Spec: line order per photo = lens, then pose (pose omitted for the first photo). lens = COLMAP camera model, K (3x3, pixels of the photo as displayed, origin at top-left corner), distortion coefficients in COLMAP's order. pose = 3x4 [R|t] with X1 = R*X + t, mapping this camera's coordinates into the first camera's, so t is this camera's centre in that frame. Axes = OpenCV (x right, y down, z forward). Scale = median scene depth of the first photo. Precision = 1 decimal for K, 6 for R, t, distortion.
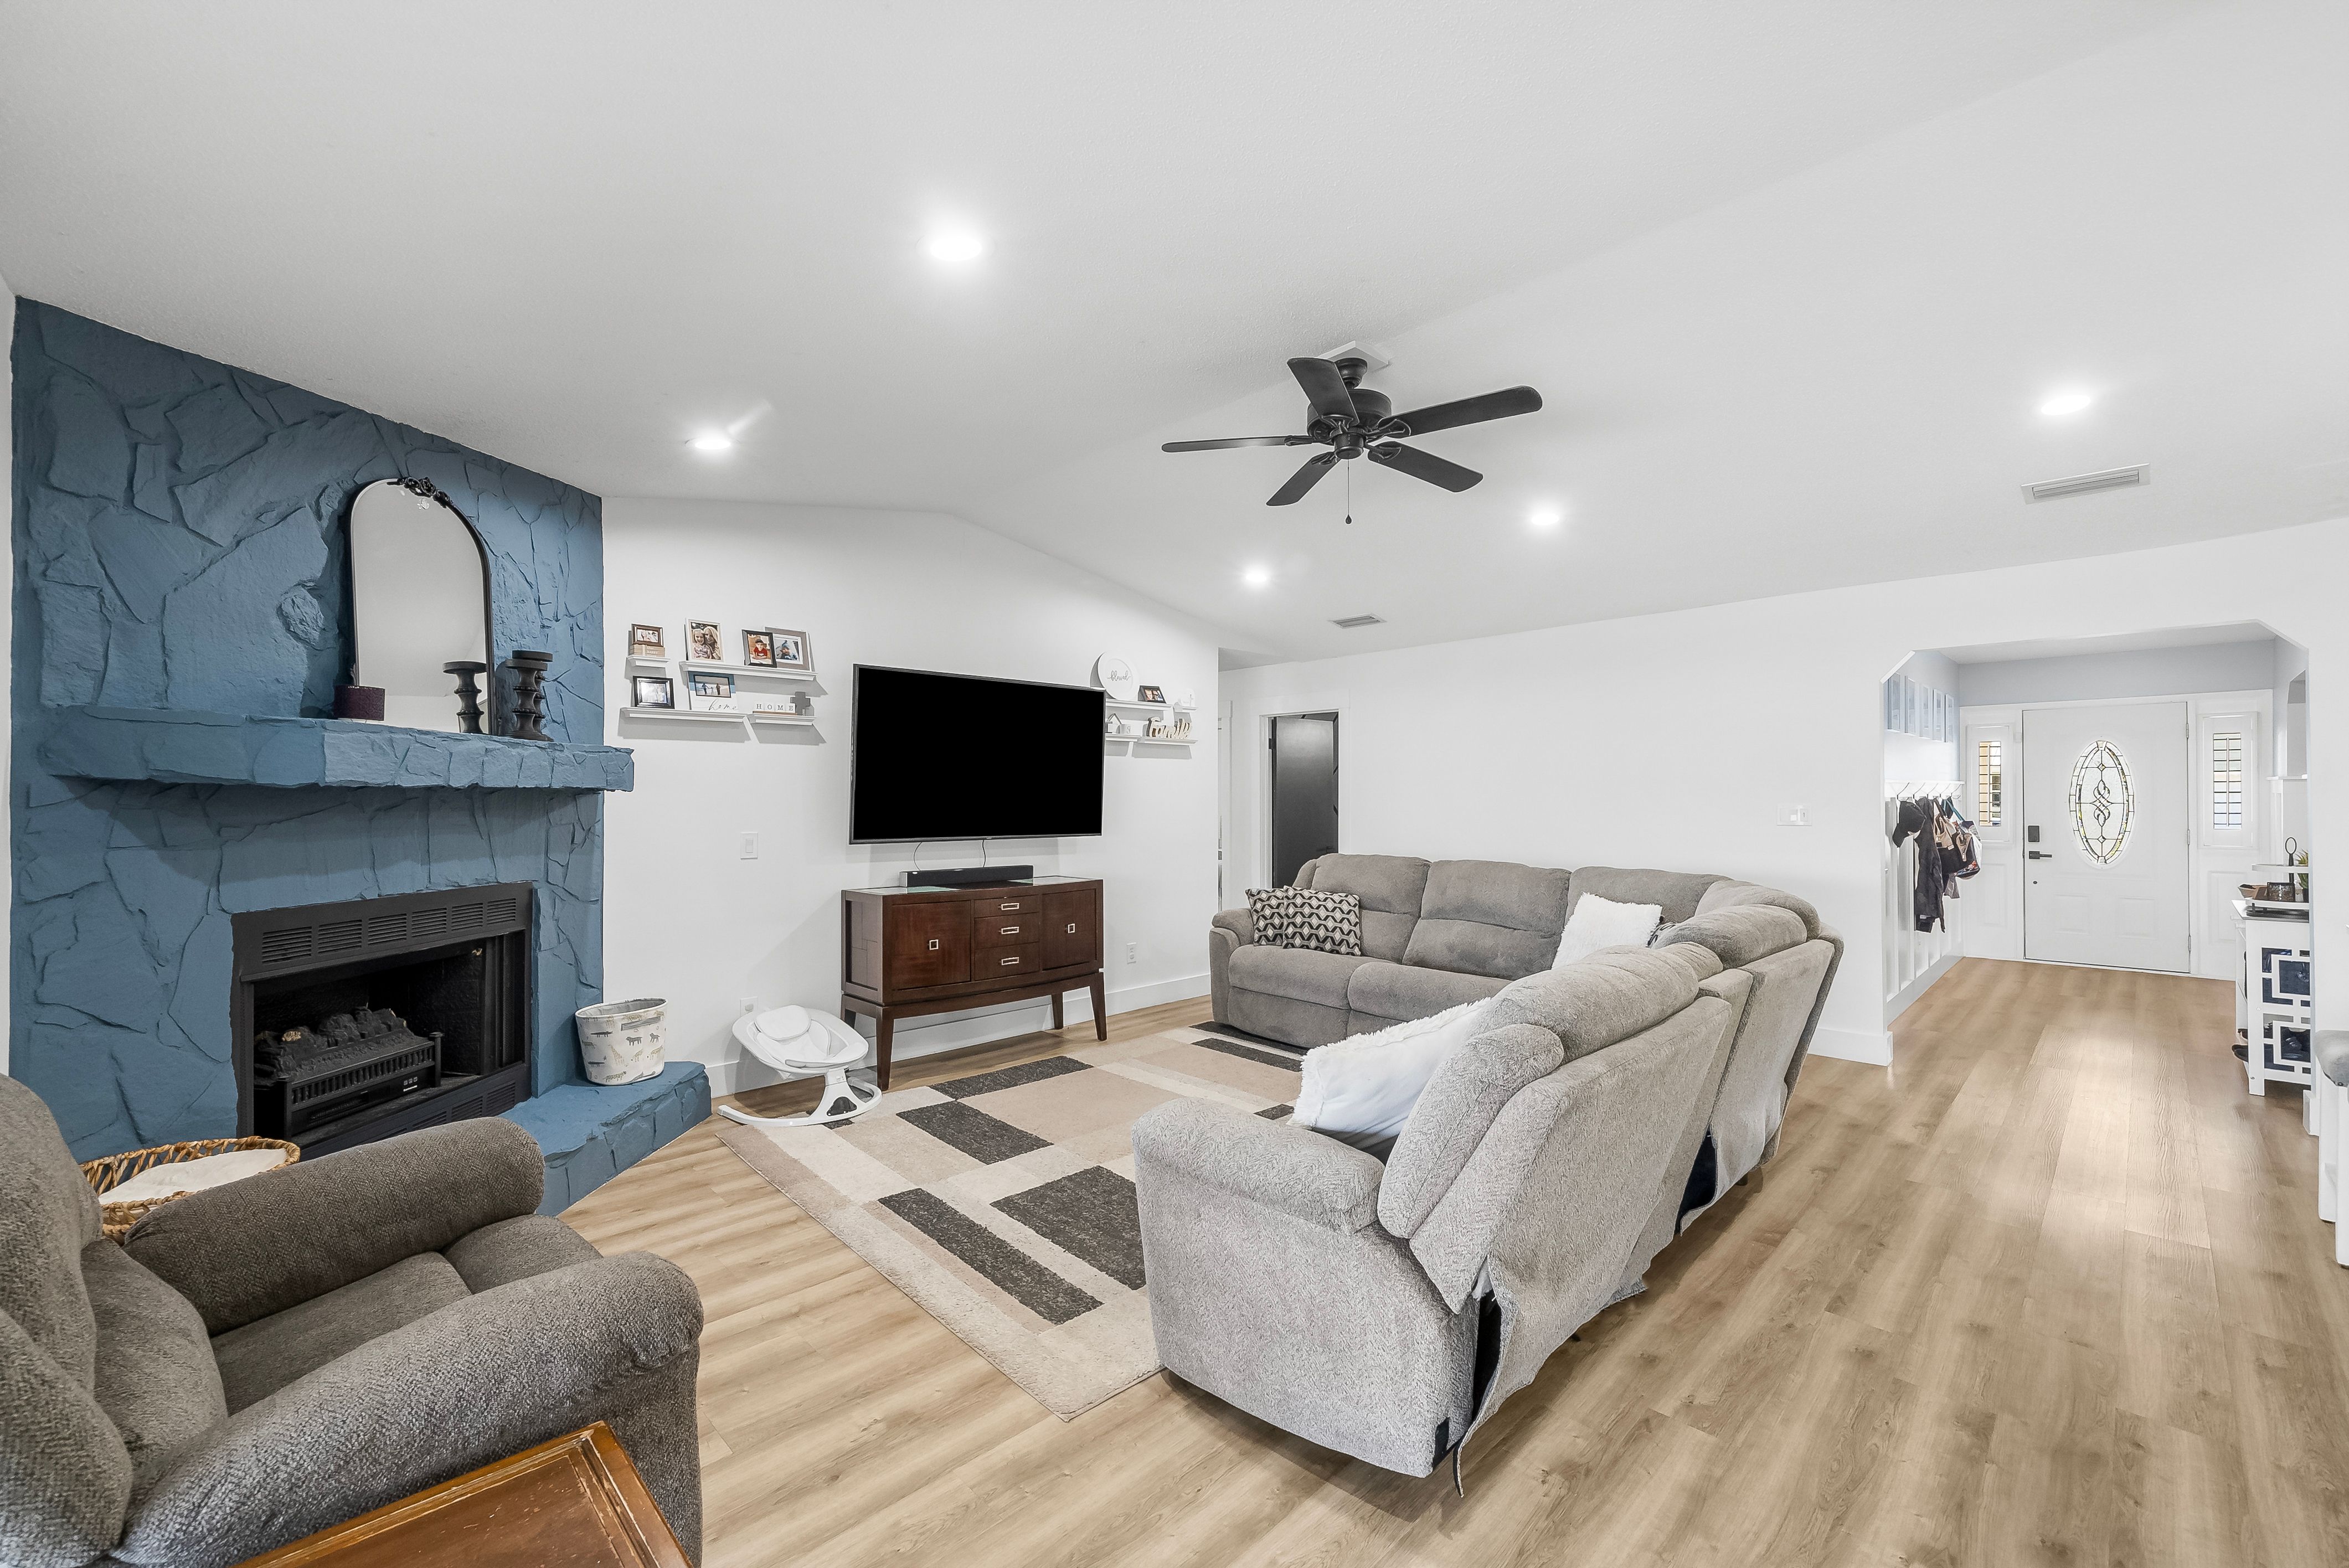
lens RADIAL K [[967.2, 0, 1177.7], [0, 967.2, 799.3], [0, 0, 1]] dist [0.003500, 0.001069]
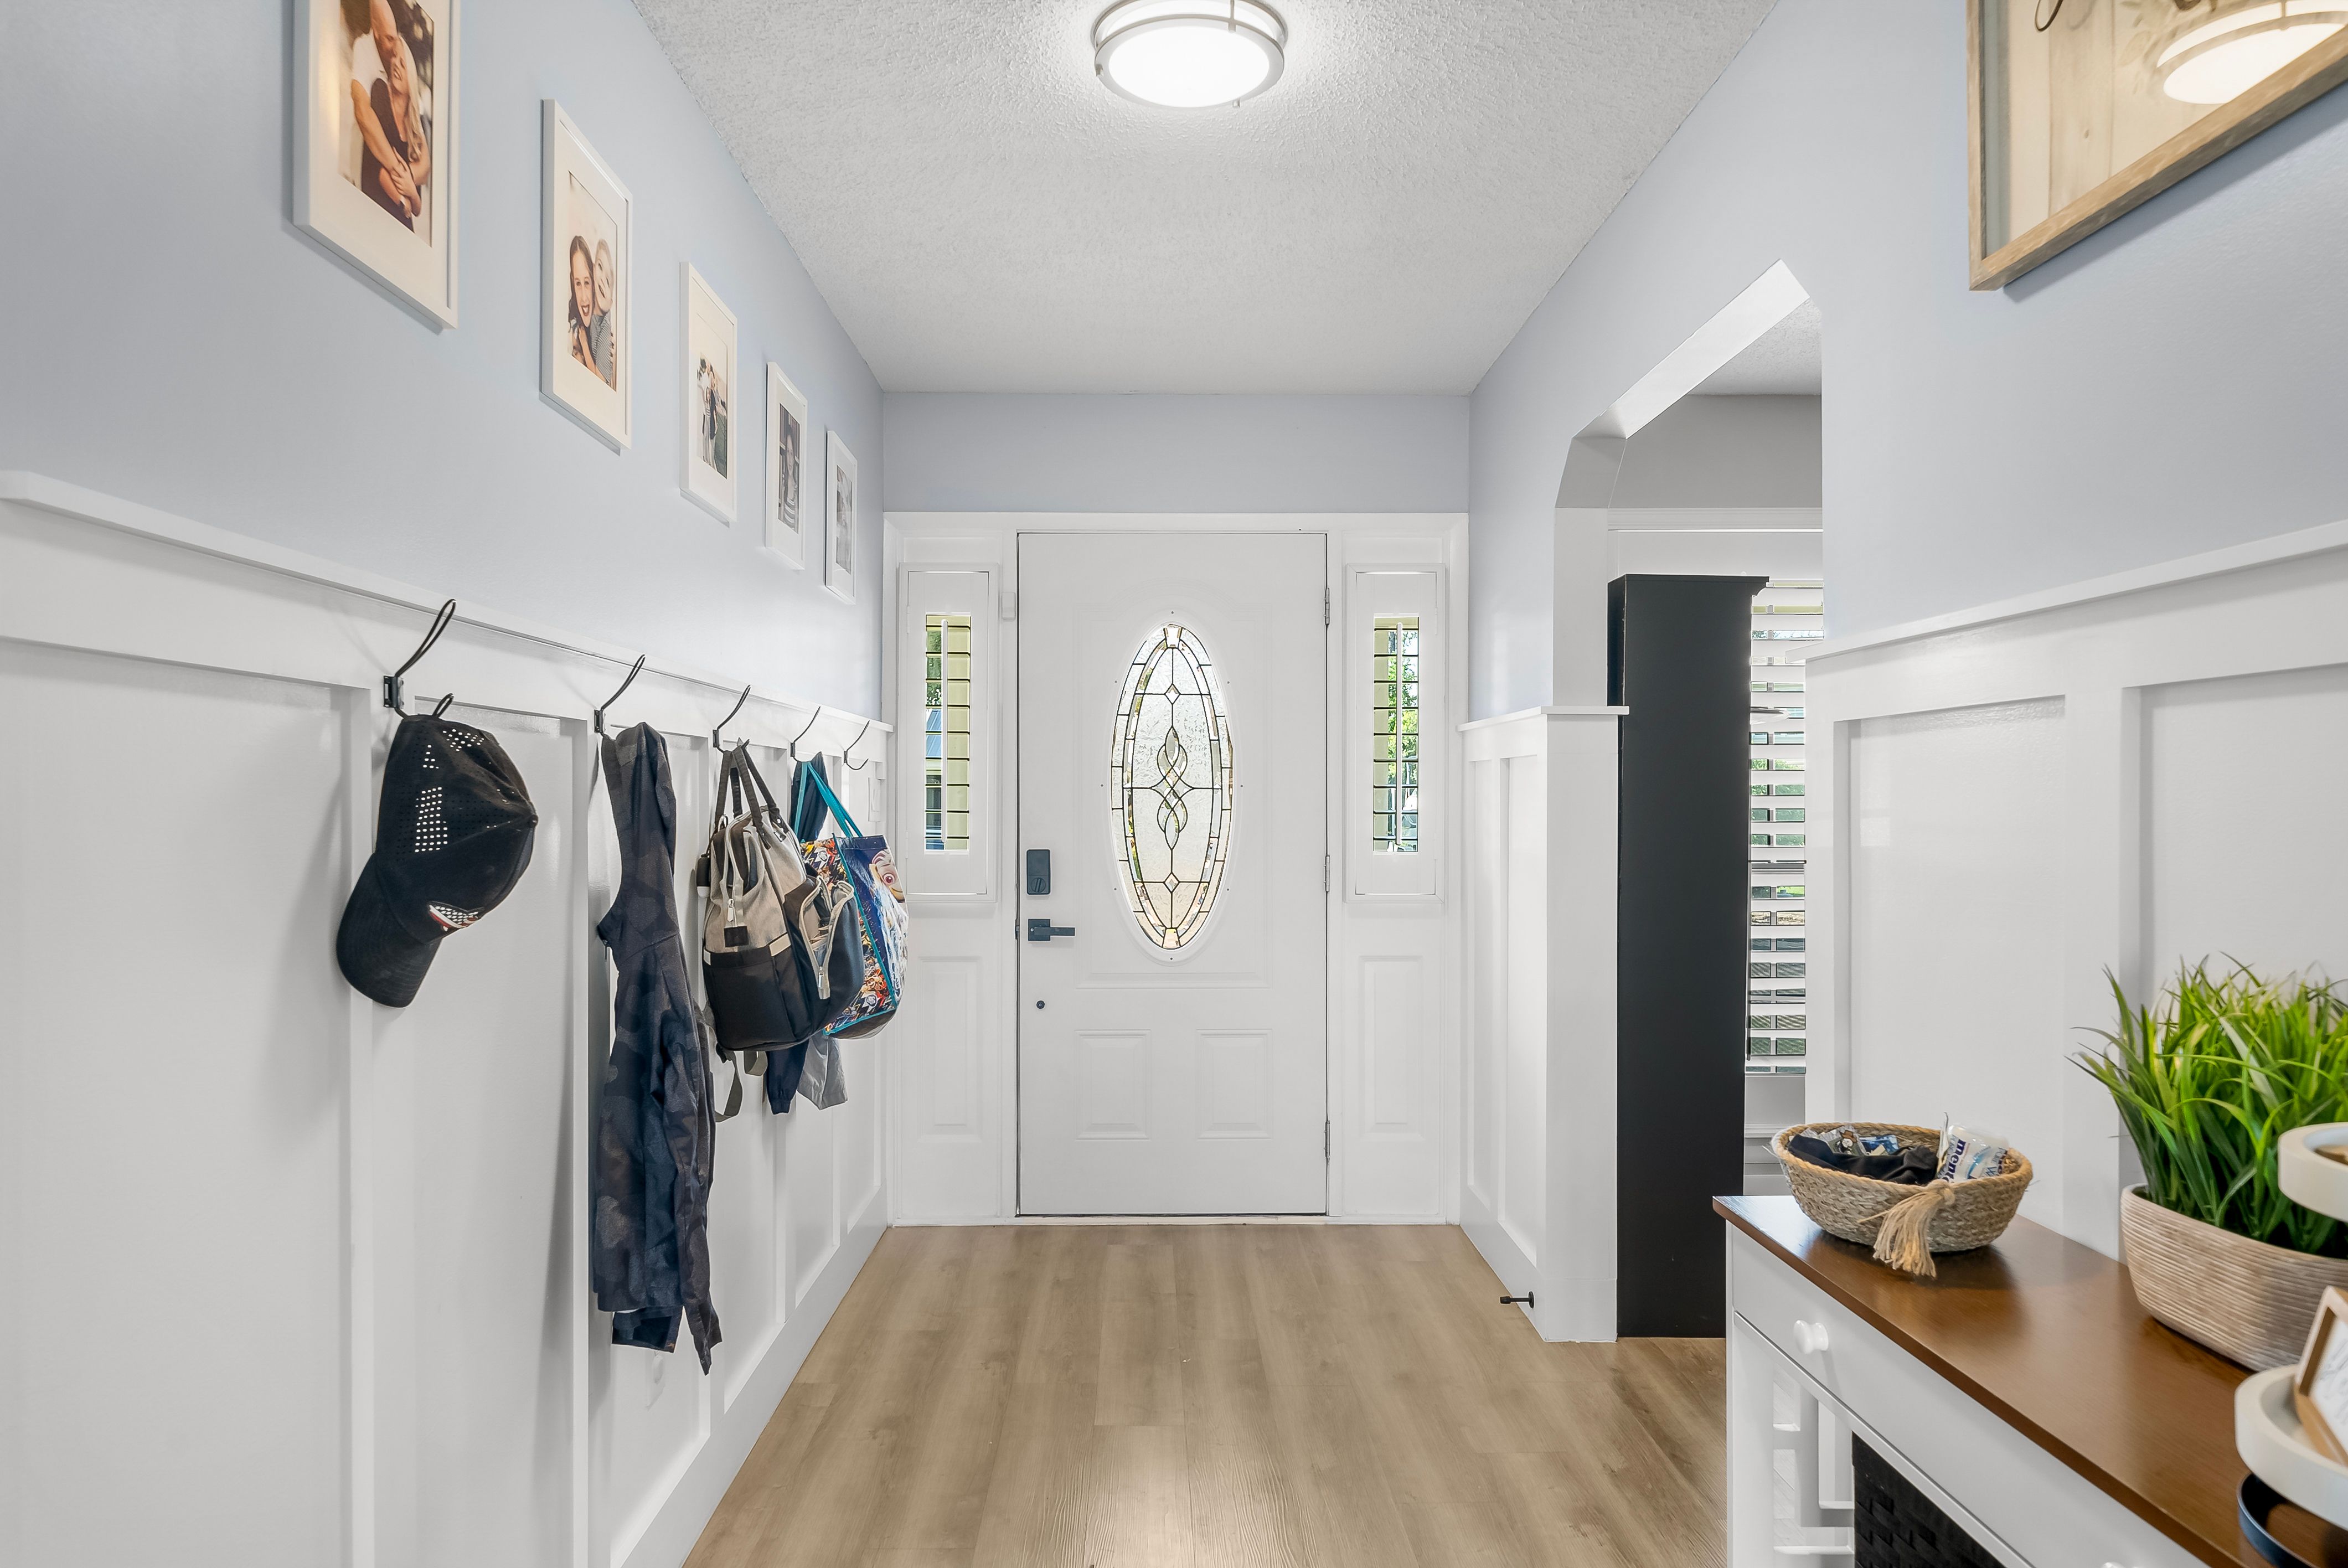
lens RADIAL K [[1580.7, 0, 1171.1], [0, 1580.7, 789.4], [0, 0, 1]] dist [0.001862, 0.000617]
pose [[0.695616, 0.009280, 0.718354, 0.505781], [0.000068, 0.999916, -0.012983, 0.013163], [-0.718414, 0.009081, 0.695556, 0.568902]]
